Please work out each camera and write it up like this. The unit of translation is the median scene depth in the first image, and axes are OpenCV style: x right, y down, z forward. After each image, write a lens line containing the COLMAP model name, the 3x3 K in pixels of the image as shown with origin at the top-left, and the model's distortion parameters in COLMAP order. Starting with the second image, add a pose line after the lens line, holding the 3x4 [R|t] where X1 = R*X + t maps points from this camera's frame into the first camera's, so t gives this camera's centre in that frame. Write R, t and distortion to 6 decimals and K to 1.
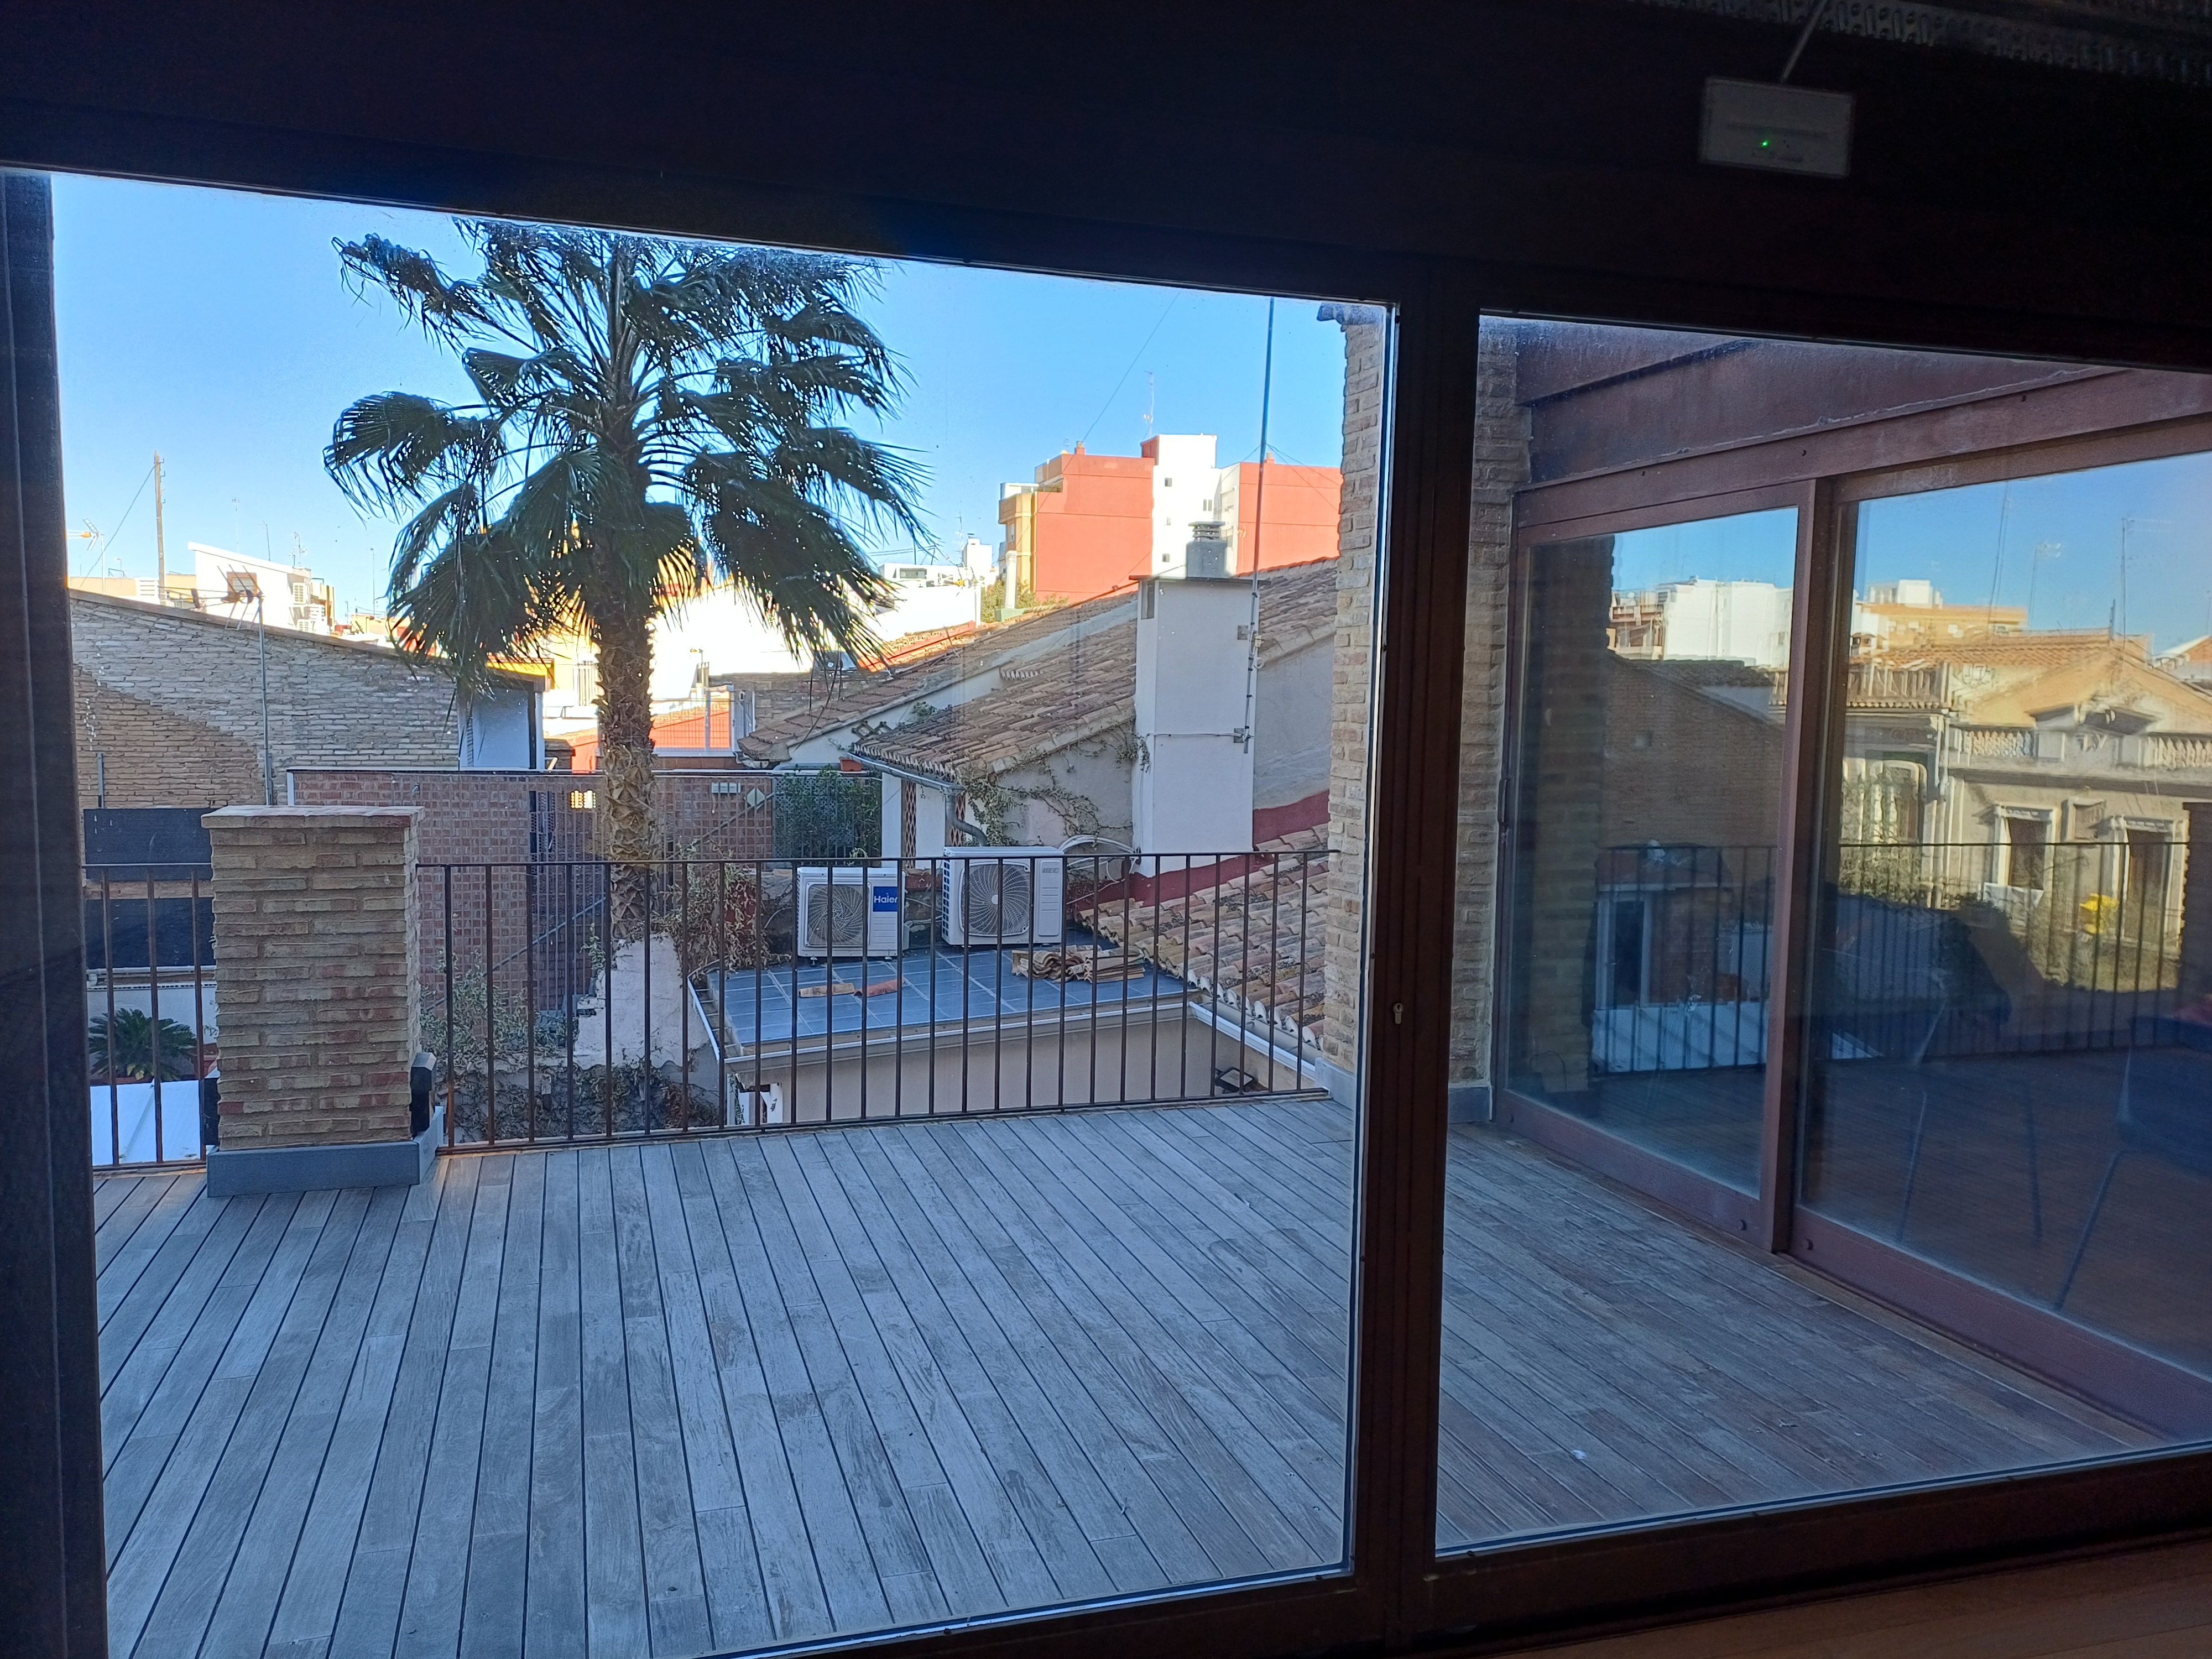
lens RADIAL K [[1599.8, 0, 1104.4], [0, 1599.8, 830.6], [0, 0, 1]] dist [0.051838, -0.058053]
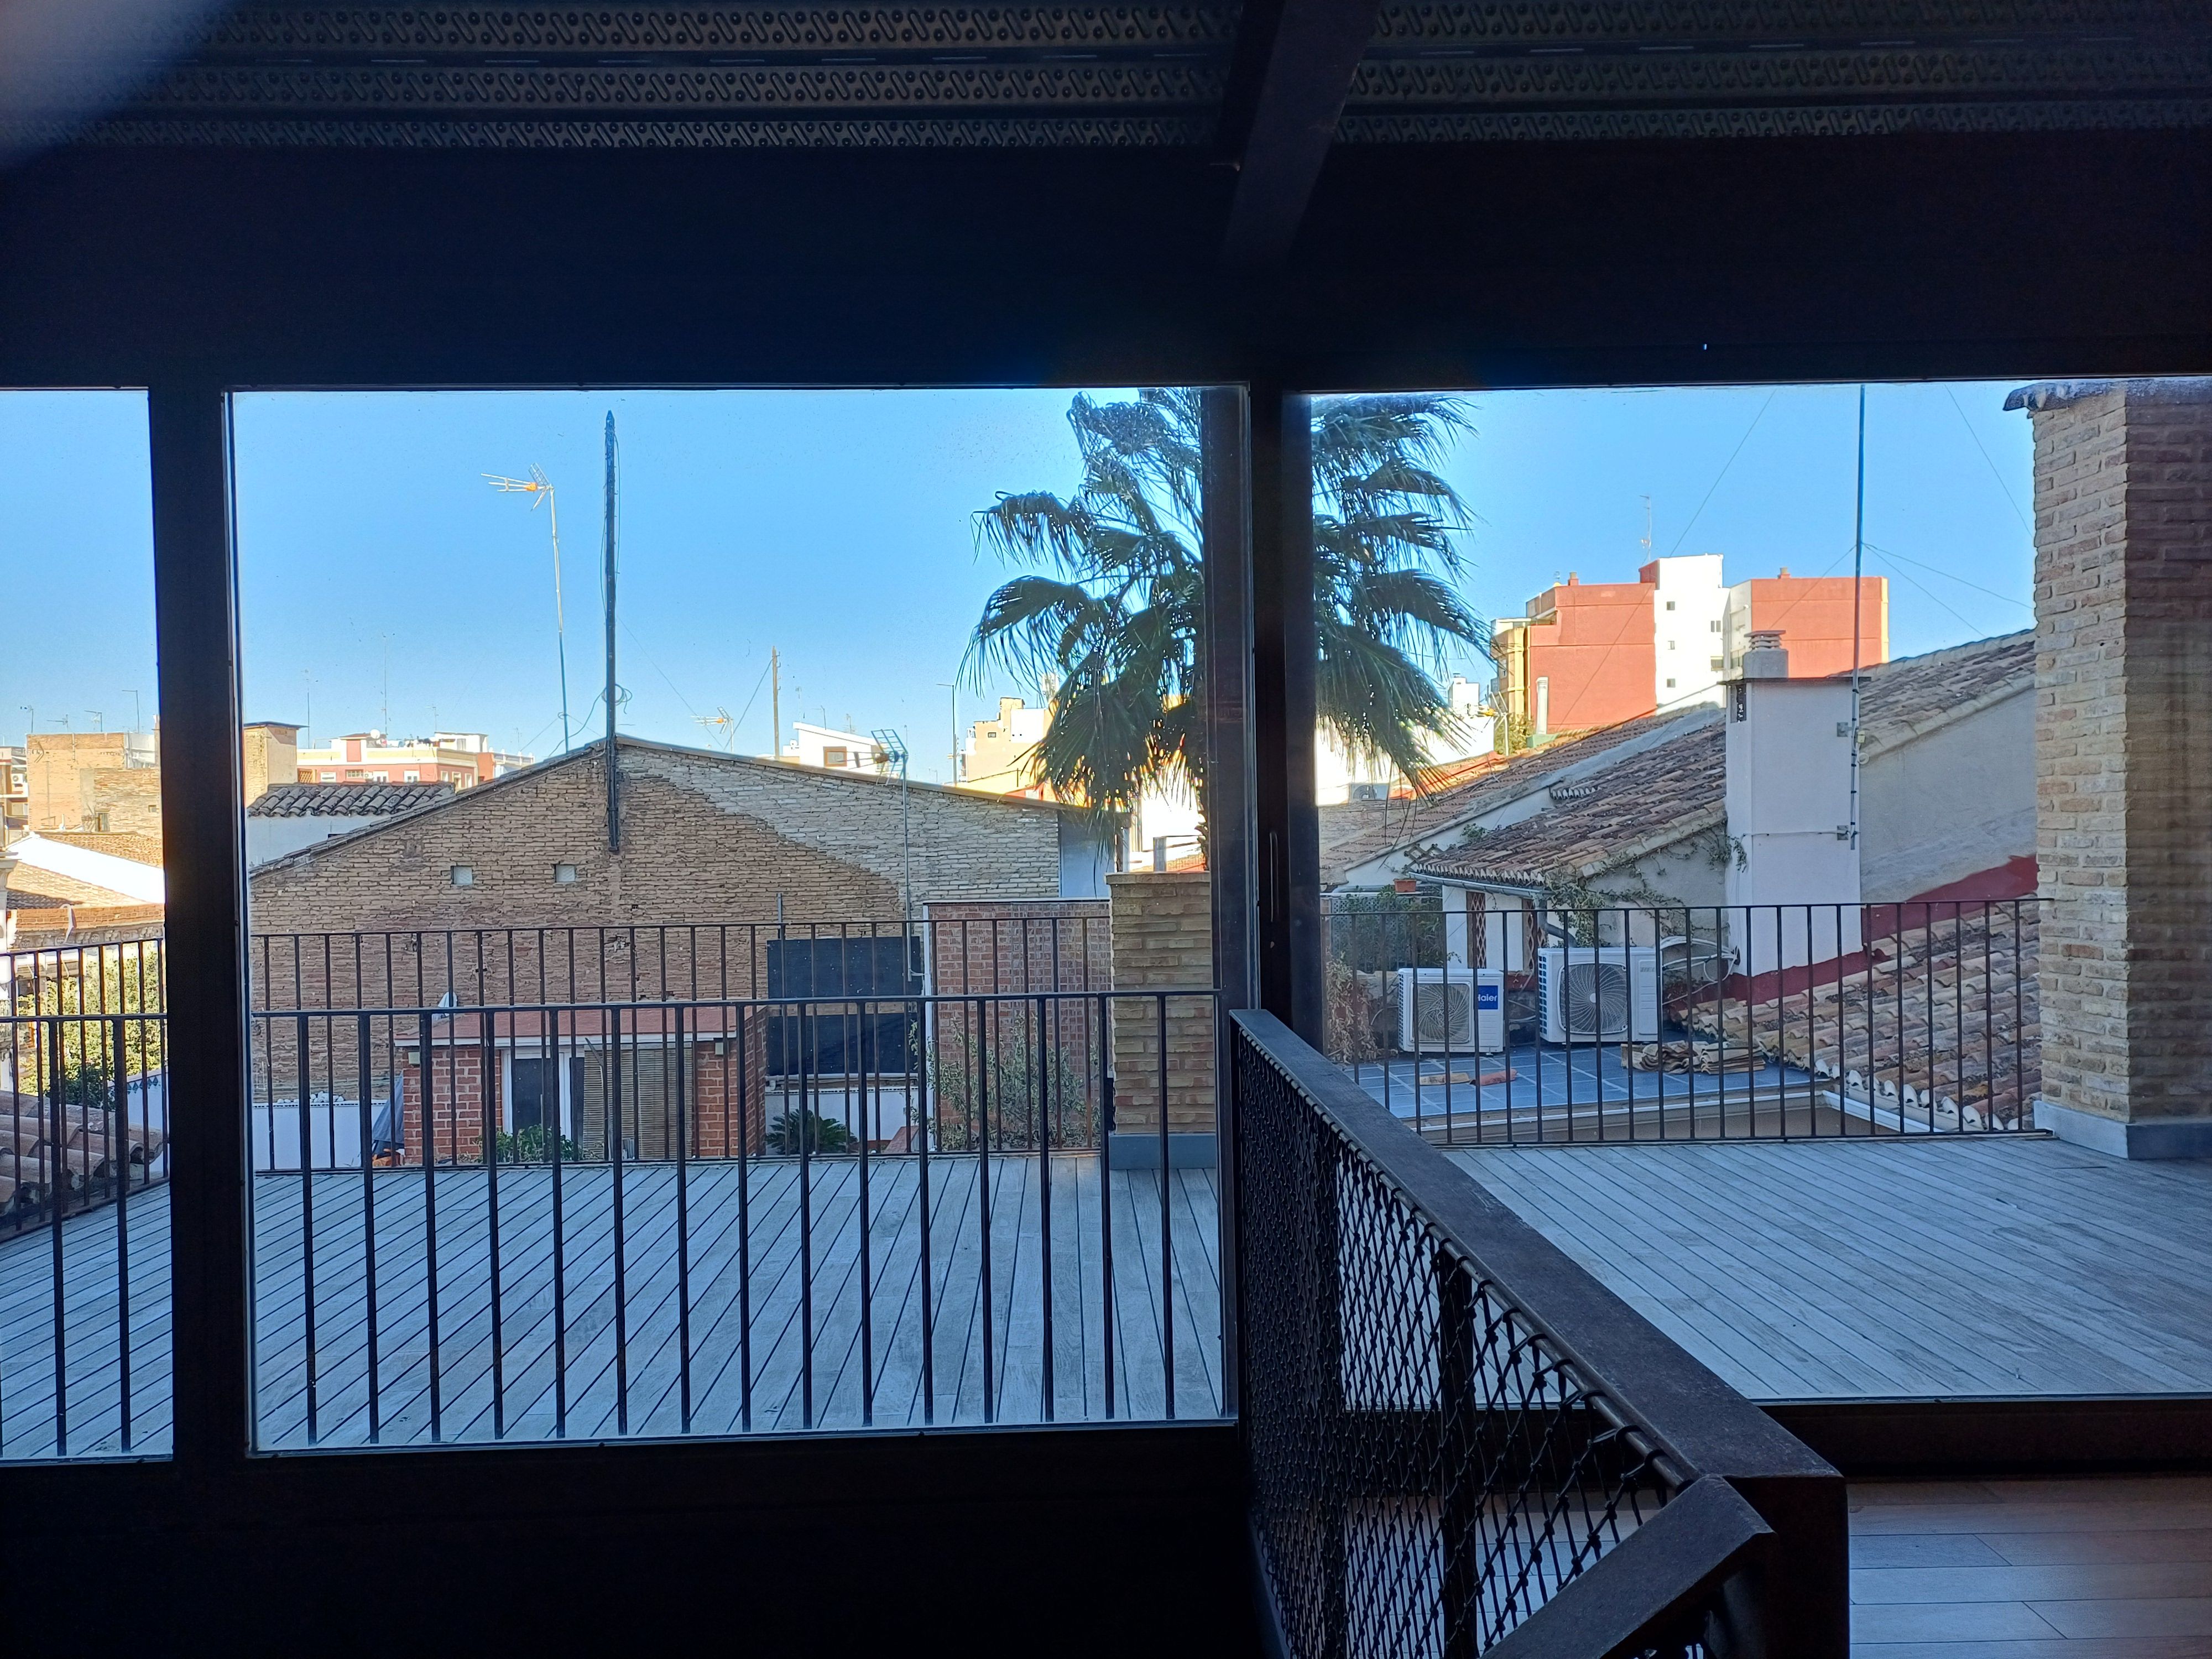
lens RADIAL K [[1599.8, 0, 1094.4], [0, 1599.8, 835.8], [0, 0, 1]] dist [0.051838, -0.058053]
pose [[0.955188, -0.037757, -0.293582, -0.064944], [0.011570, 0.995836, -0.090428, 0.027845], [0.295773, 0.082979, 0.951647, -0.091929]]
